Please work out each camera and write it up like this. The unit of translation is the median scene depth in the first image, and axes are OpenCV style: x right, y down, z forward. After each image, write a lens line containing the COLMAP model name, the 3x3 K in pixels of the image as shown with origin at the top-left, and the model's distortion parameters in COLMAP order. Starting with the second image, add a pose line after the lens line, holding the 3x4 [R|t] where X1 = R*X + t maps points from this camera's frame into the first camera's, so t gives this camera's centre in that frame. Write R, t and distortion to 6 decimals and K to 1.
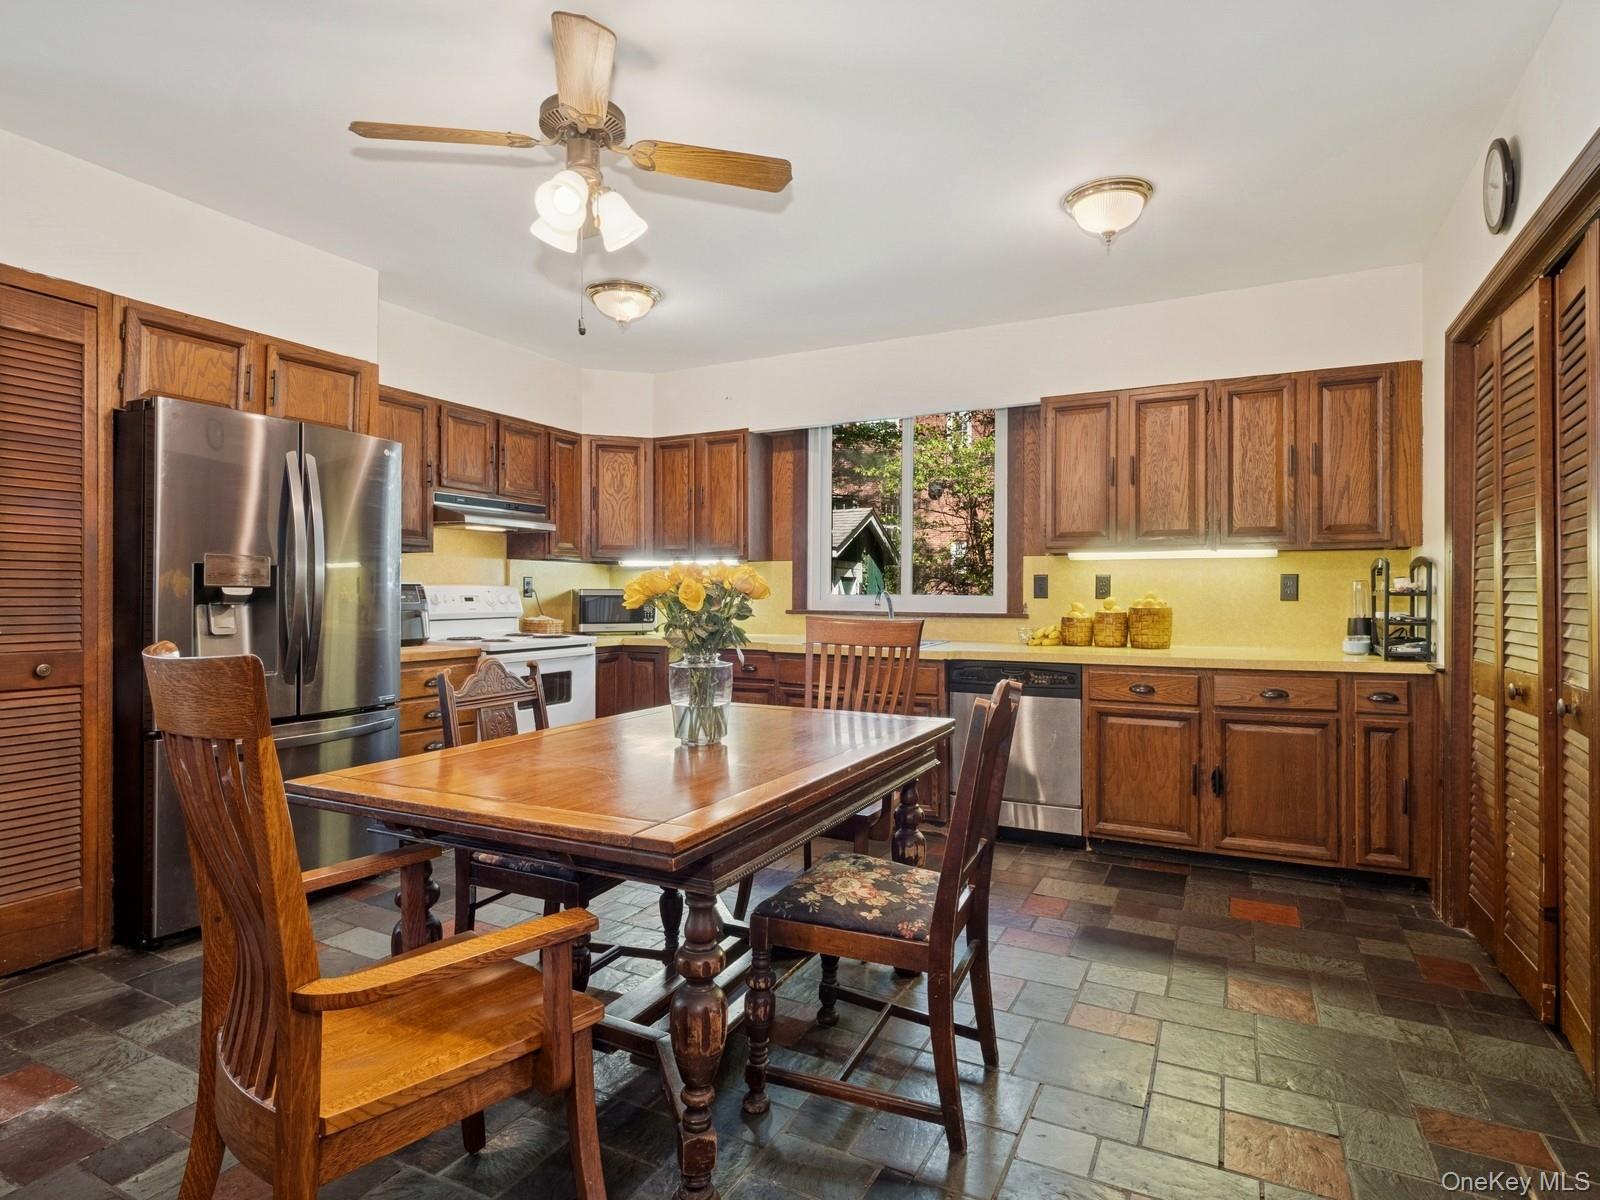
lens RADIAL K [[928.1, 0, 803.1], [0, 928.1, 604.6], [0, 0, 1]] dist [-0.006430, -0.000891]
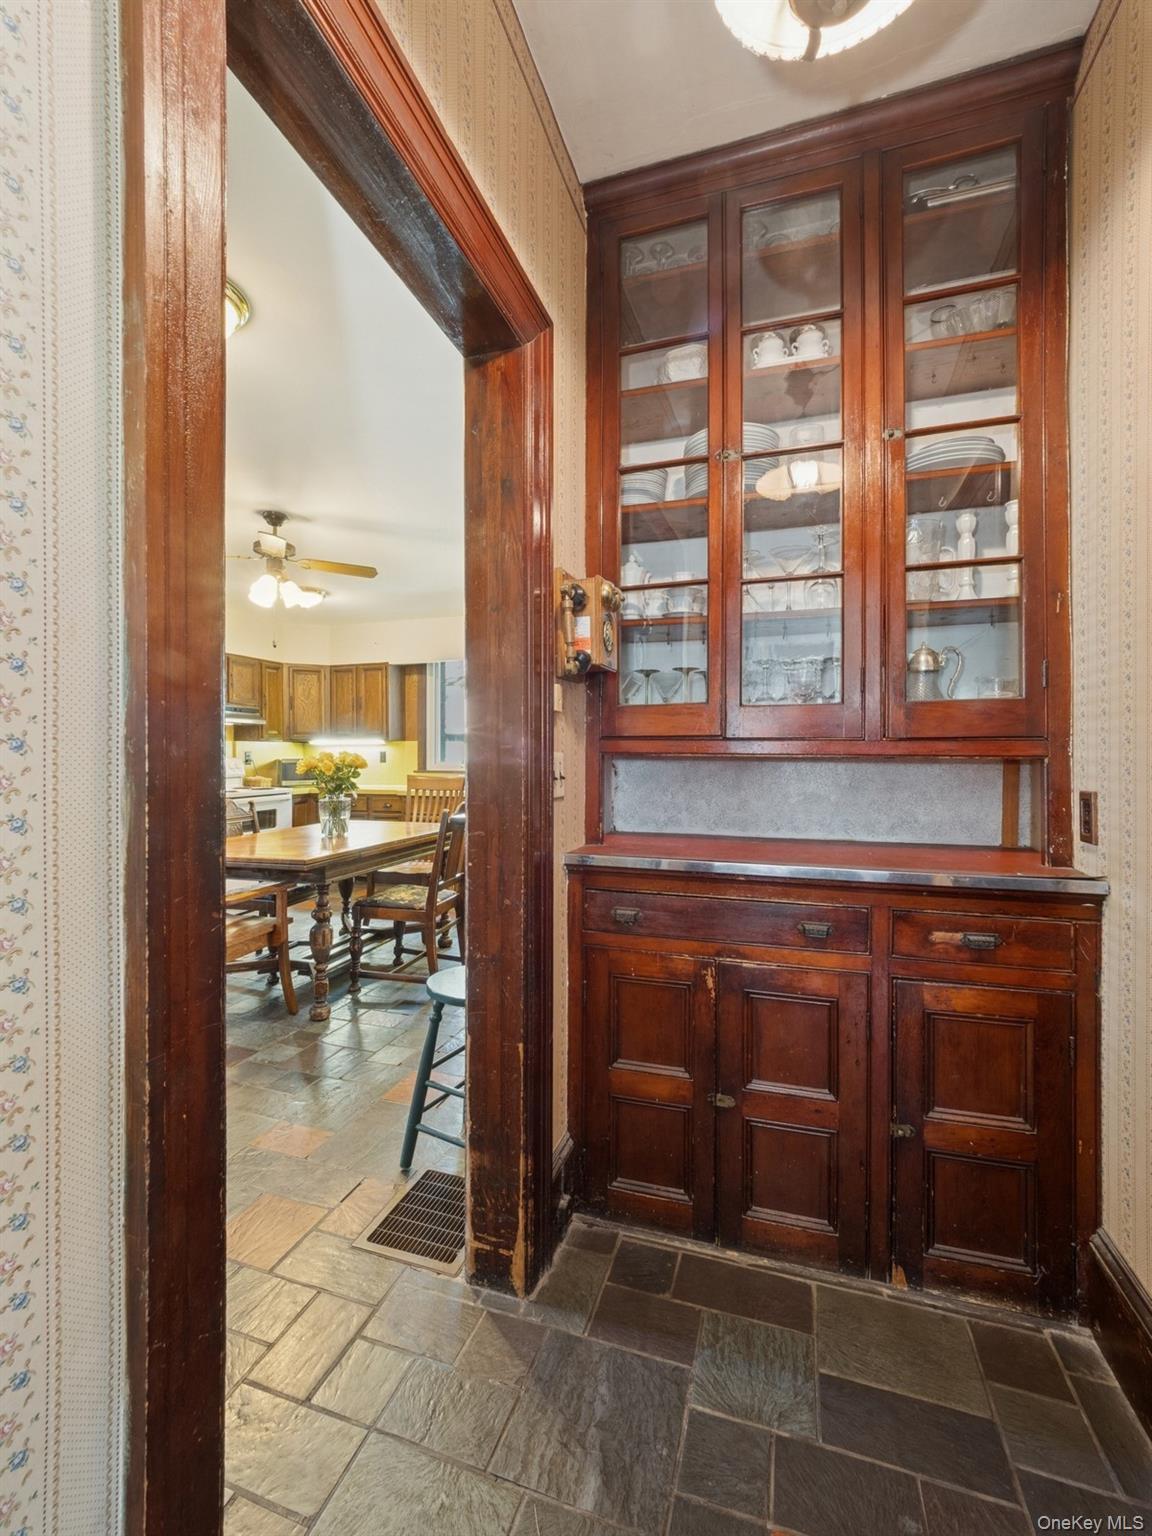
lens RADIAL K [[650.4, 0, 569.3], [0, 650.4, 759.8], [0, 0, 1]] dist [-0.002295, -0.003322]
pose [[0.985374, -0.007600, 0.170236, 0.071994], [0.008682, 0.999947, -0.005613, -0.005944], [-0.170184, 0.007009, 0.985387, -0.244384]]
